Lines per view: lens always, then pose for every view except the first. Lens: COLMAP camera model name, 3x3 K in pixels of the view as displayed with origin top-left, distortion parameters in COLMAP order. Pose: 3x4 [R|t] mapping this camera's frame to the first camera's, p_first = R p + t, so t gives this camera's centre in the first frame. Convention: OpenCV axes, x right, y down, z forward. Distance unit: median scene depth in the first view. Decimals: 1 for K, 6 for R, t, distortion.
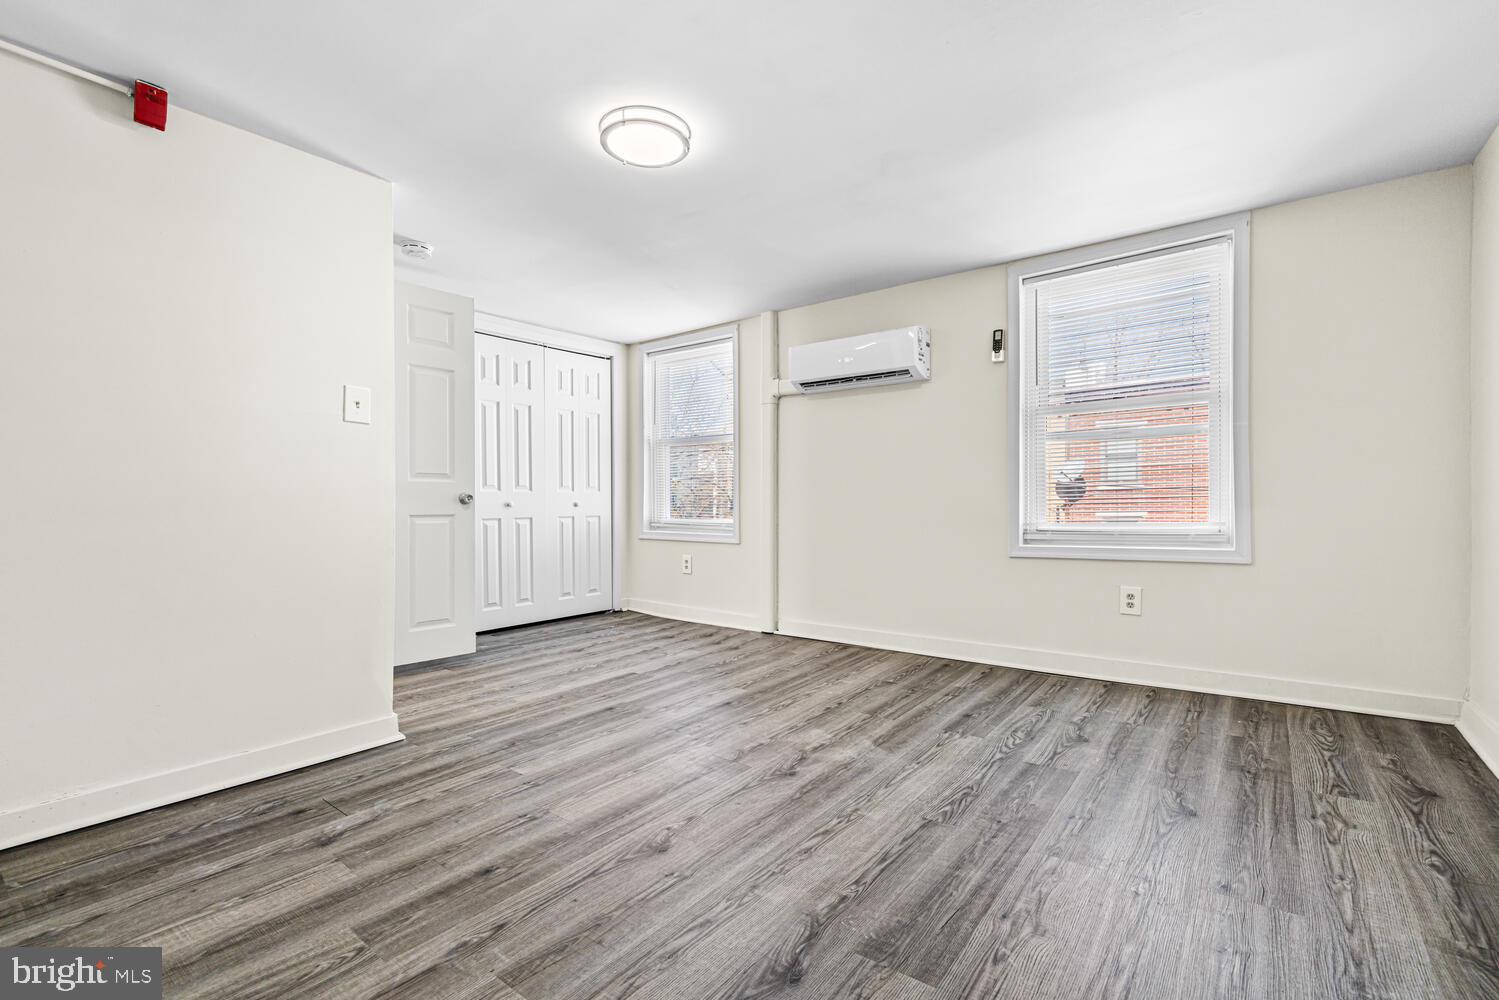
lens RADIAL K [[679.5, 0, 742.2], [0, 679.5, 506.3], [0, 0, 1]] dist [-0.000252, 0.001483]
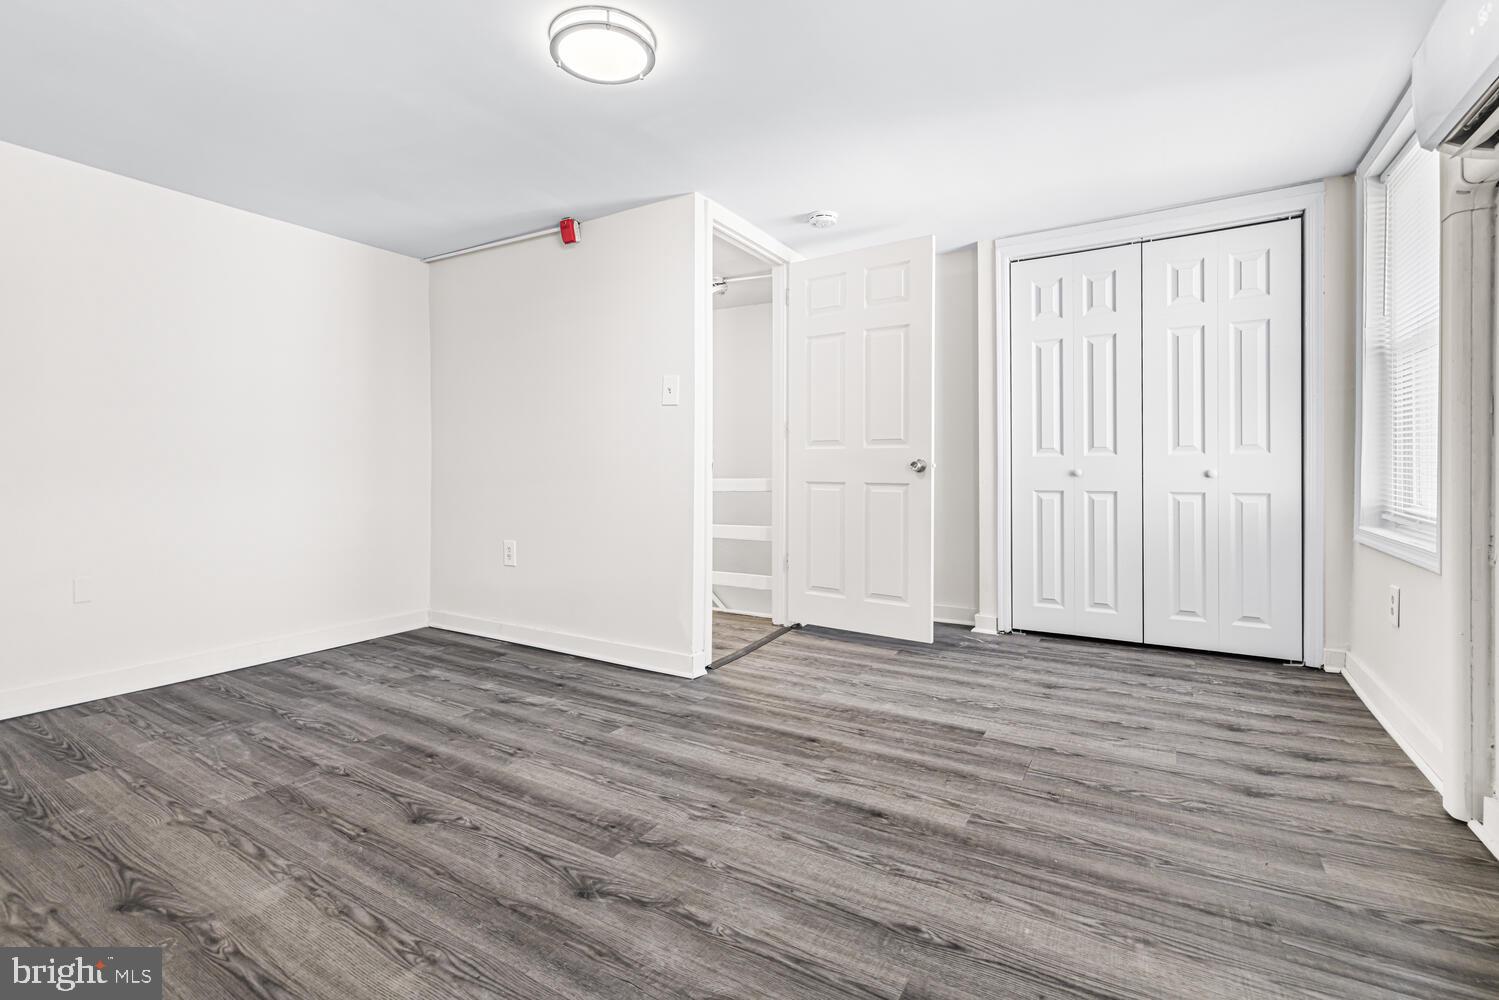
lens RADIAL K [[679.5, 0, 714.3], [0, 679.5, 468.6], [0, 0, 1]] dist [-0.000252, 0.001483]
pose [[0.099243, 0.004683, -0.995052, 0.591747], [-0.006726, 0.999969, 0.004035, -0.012654], [0.995041, 0.006293, 0.099271, 0.859285]]
